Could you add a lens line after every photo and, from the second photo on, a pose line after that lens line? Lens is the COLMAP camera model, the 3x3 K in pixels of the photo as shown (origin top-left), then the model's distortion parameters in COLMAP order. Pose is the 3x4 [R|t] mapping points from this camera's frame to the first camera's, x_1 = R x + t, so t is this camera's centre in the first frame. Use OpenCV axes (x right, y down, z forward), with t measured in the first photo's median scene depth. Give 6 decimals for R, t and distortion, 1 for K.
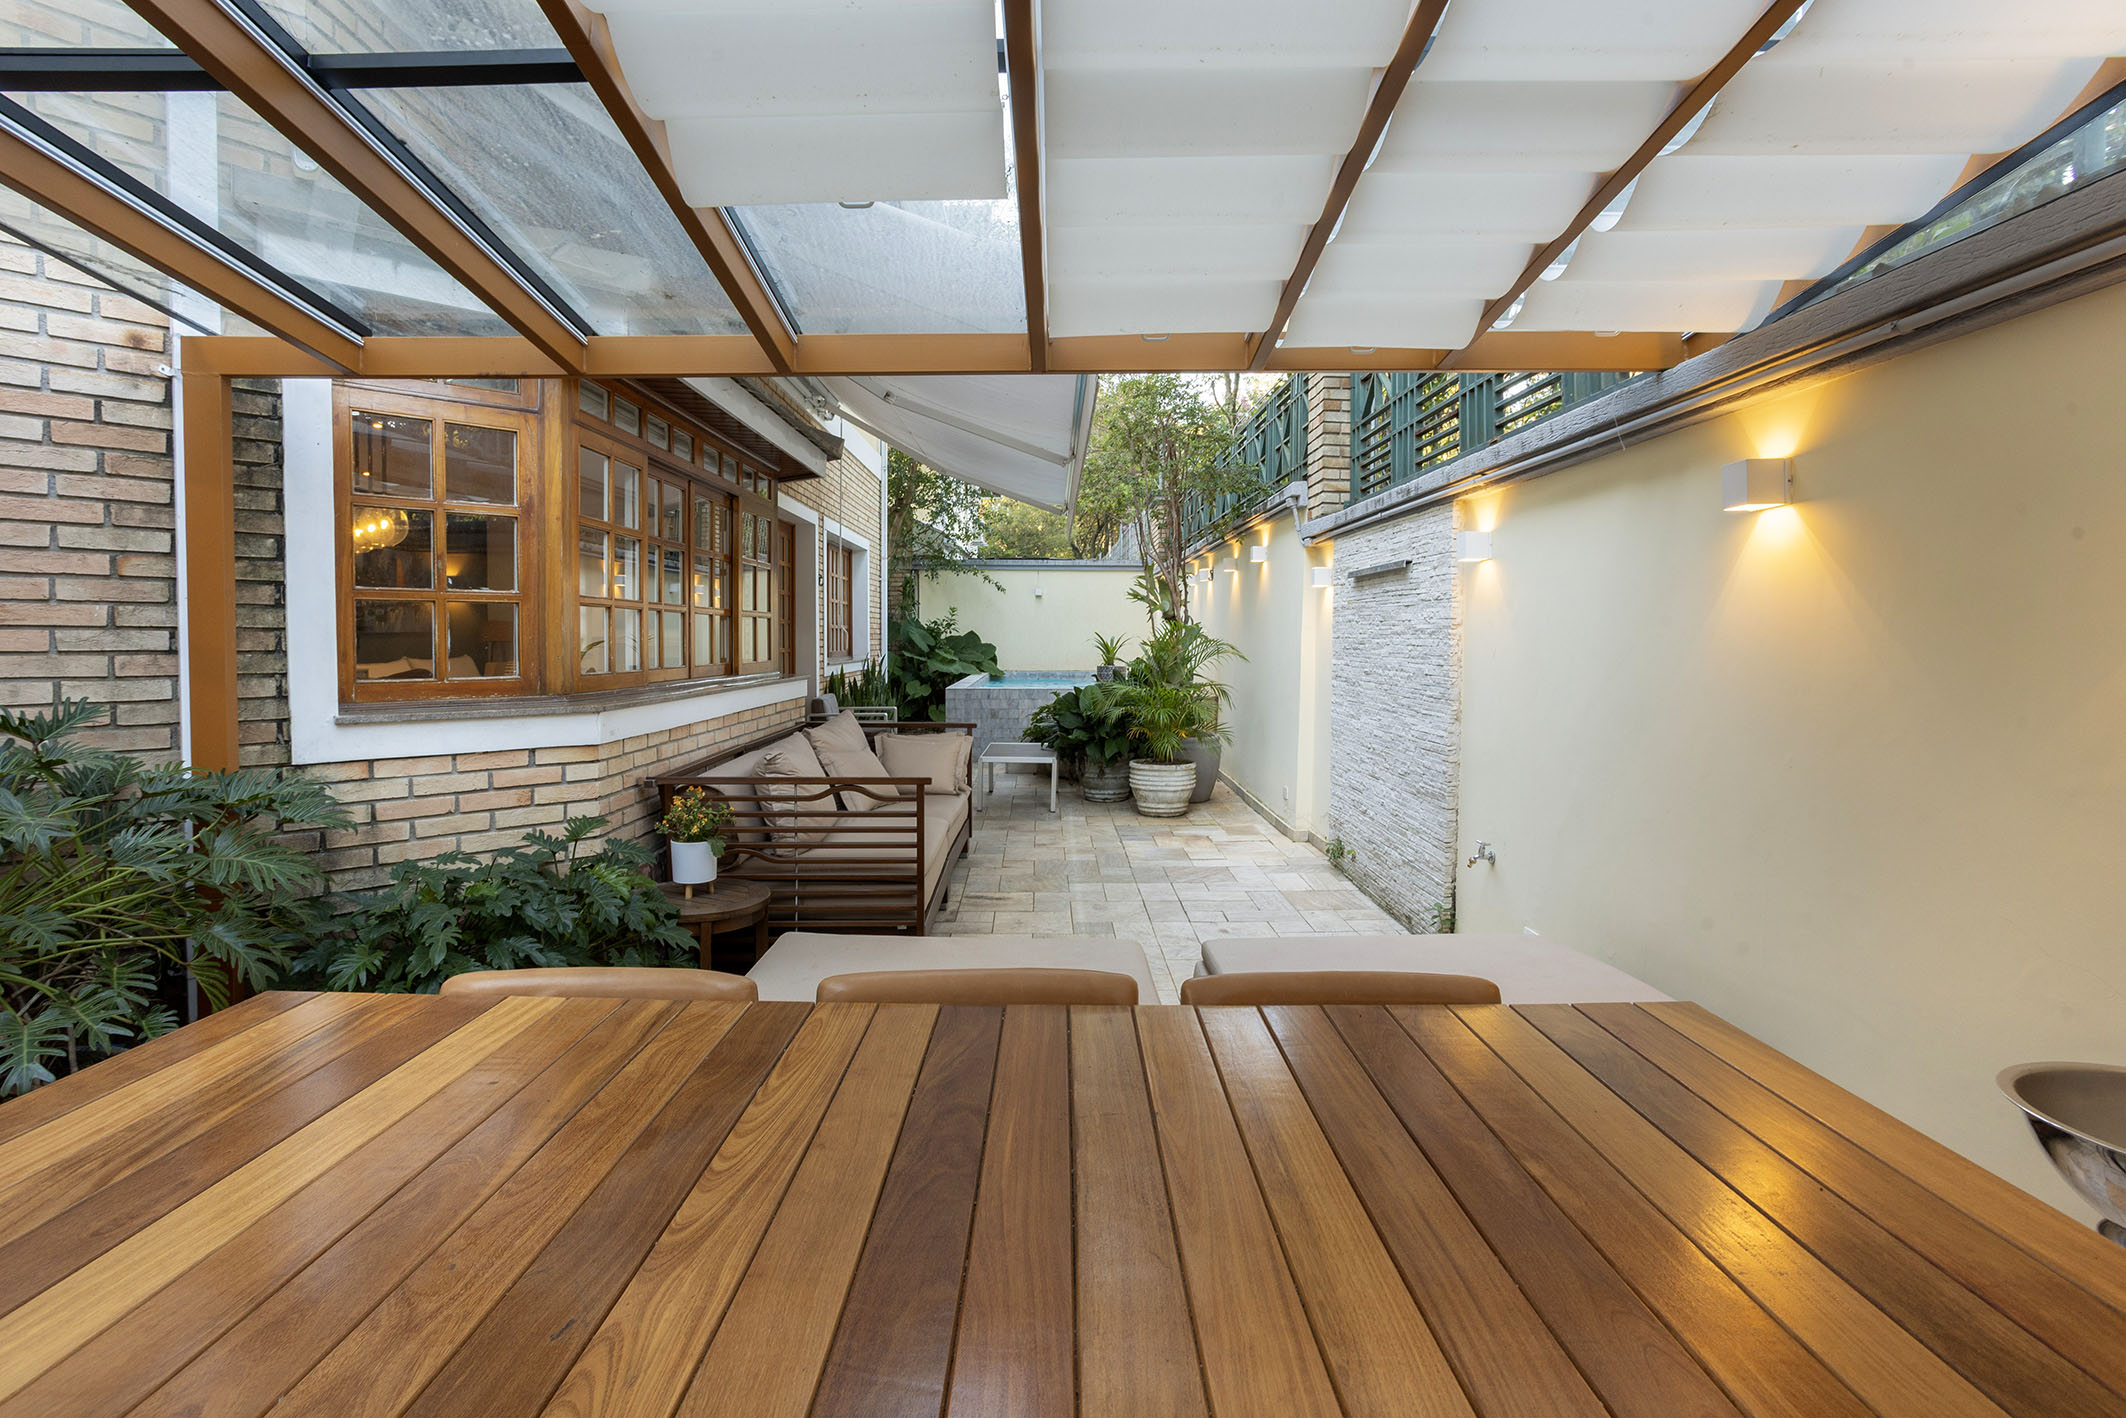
lens RADIAL K [[1017.2, 0, 1064.3], [0, 1017.2, 678.5], [0, 0, 1]] dist [-0.056786, 0.031663]
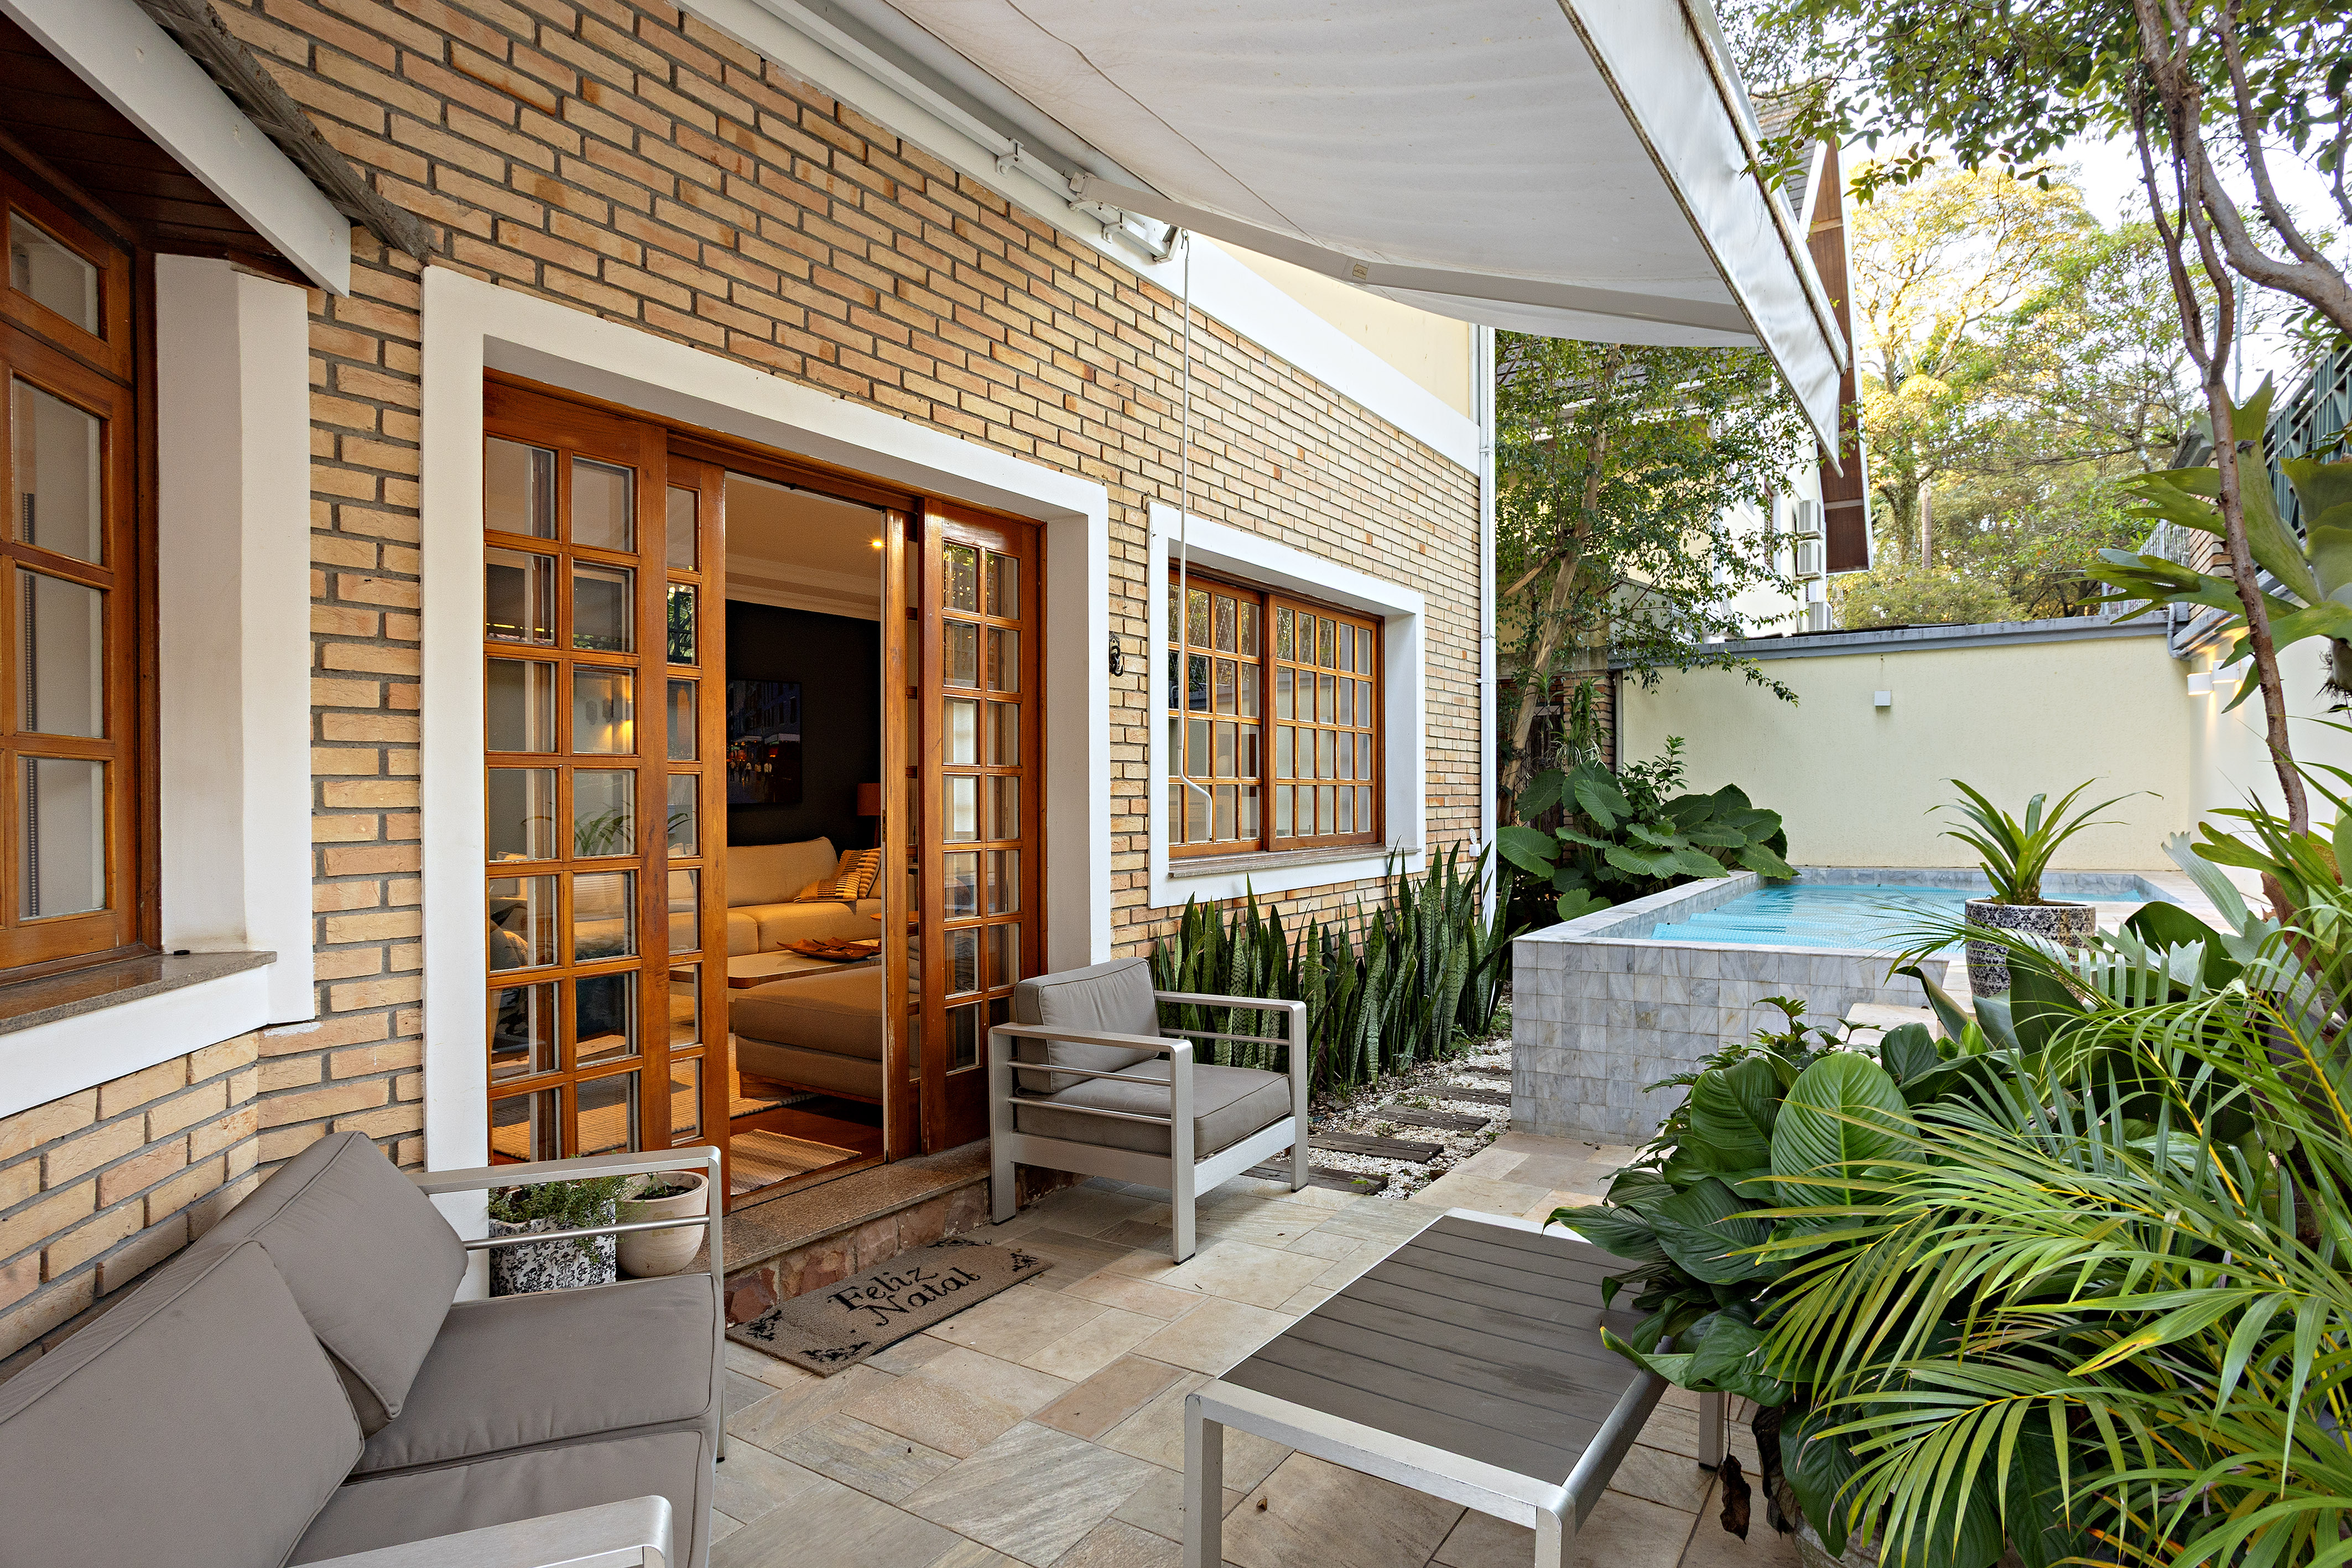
lens RADIAL K [[1143.2, 0, 1176.2], [0, 1143.2, 812.1], [0, 0, 1]] dist [-0.000685, -0.026205]
pose [[0.802441, -0.008863, -0.596666, 0.093723], [-0.008070, 0.999637, -0.025702, -0.072045], [0.596677, 0.025439, 0.802078, 1.675446]]
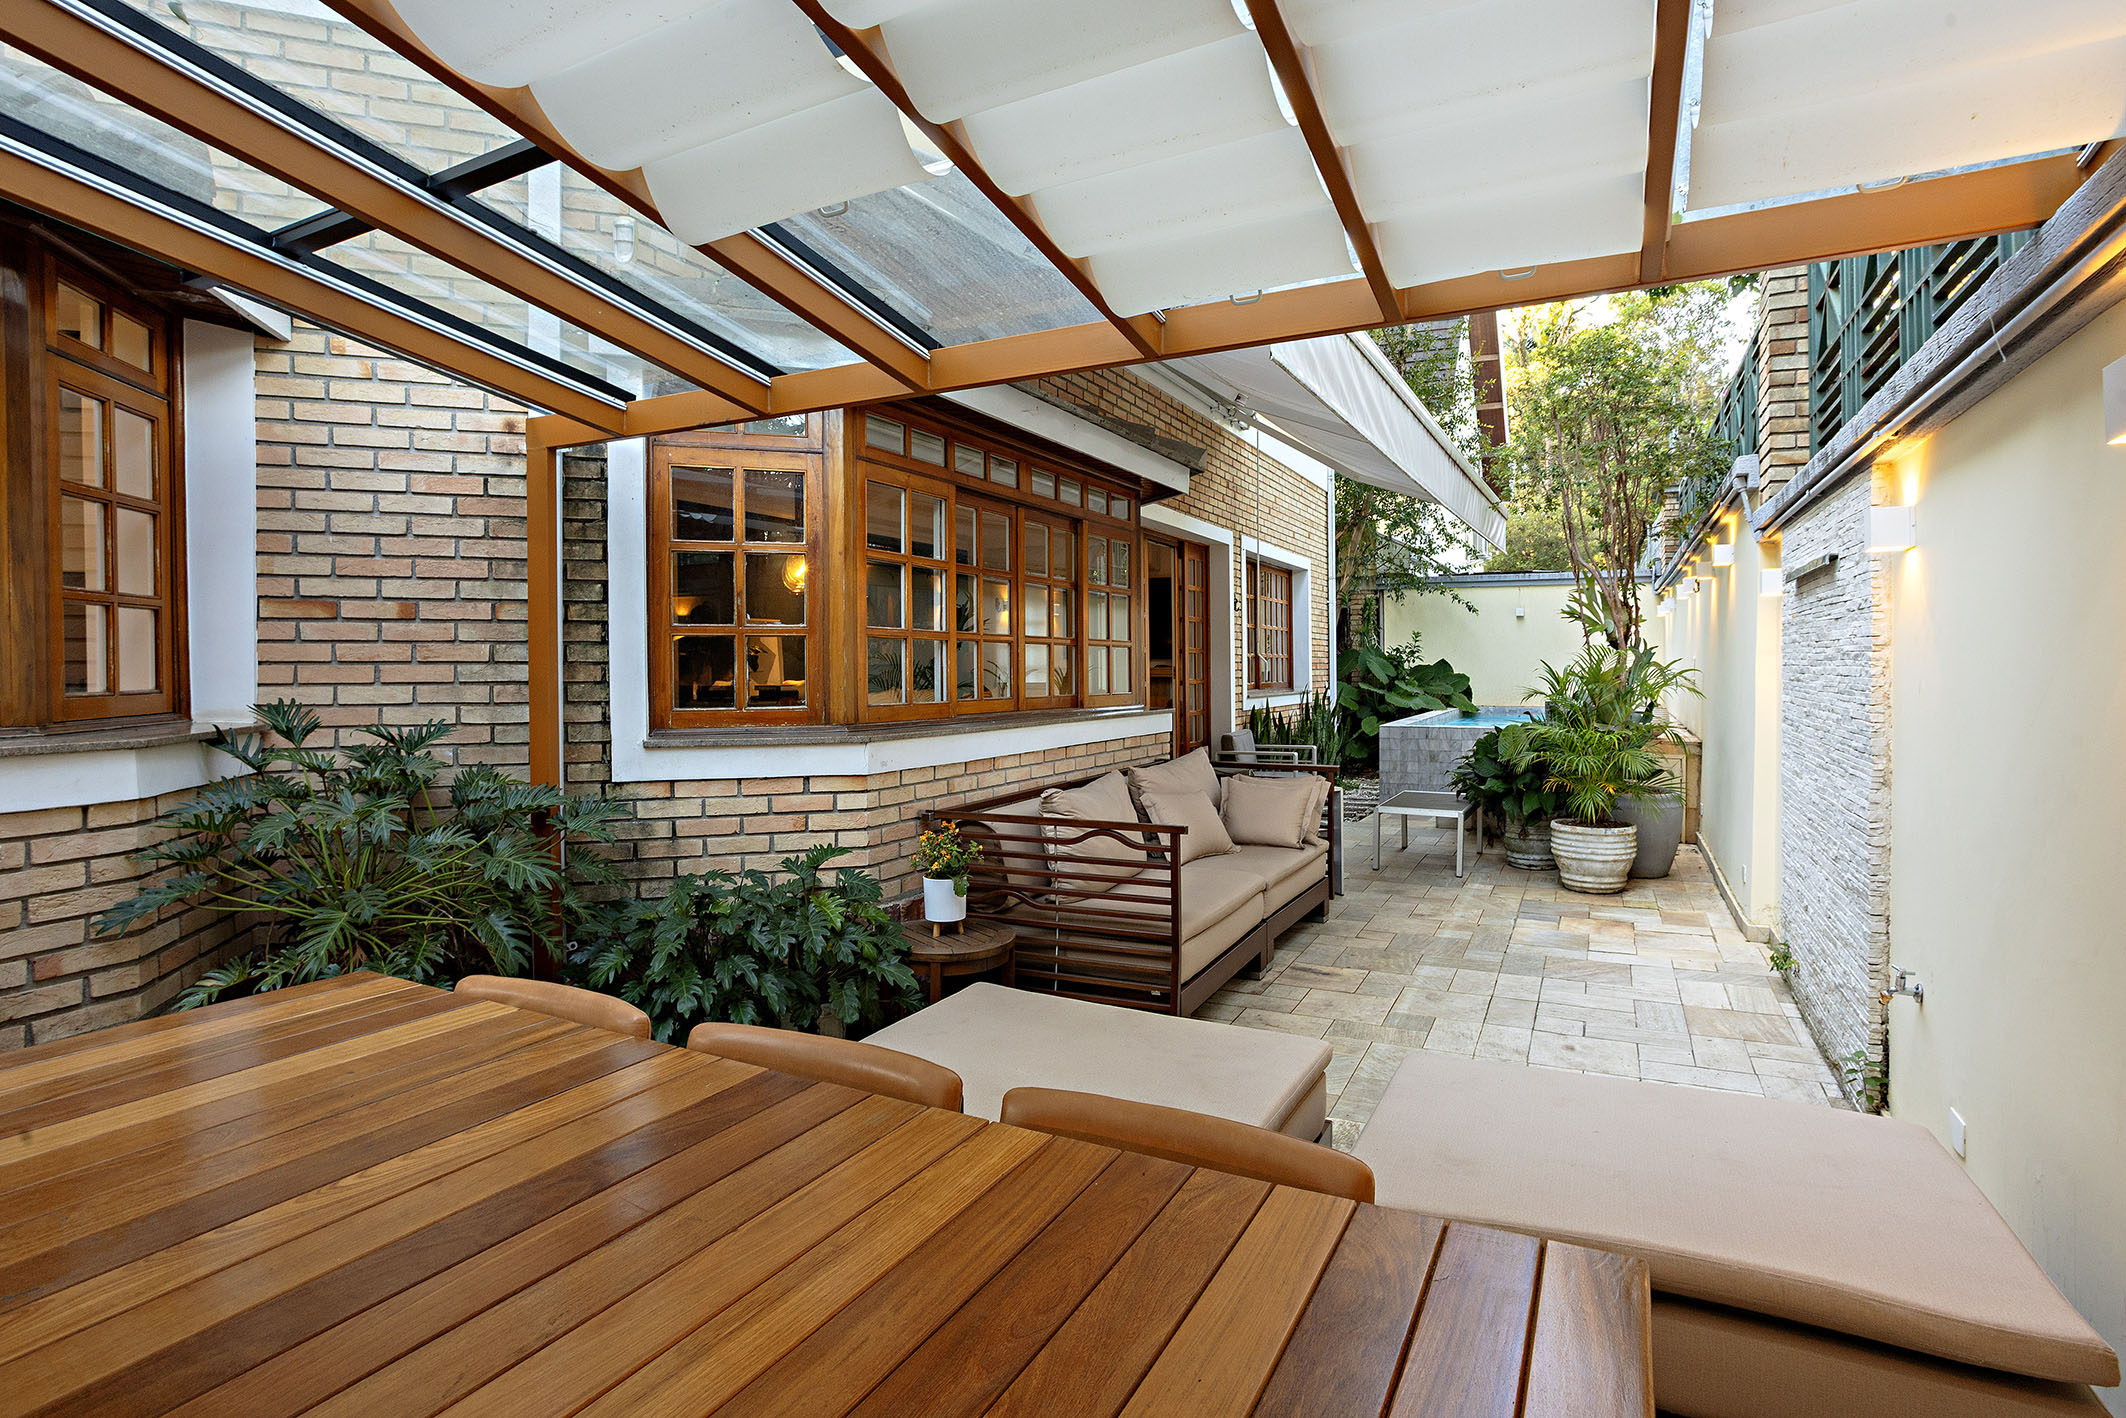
lens RADIAL K [[1123.0, 0, 1060.7], [0, 1123.0, 687.3], [0, 0, 1]] dist [-0.071155, 0.048719]
pose [[0.892215, 0.002698, -0.451602, 0.192712], [-0.012948, 0.999724, -0.019608, -0.002368], [0.451425, 0.023341, 0.892004, 0.073937]]
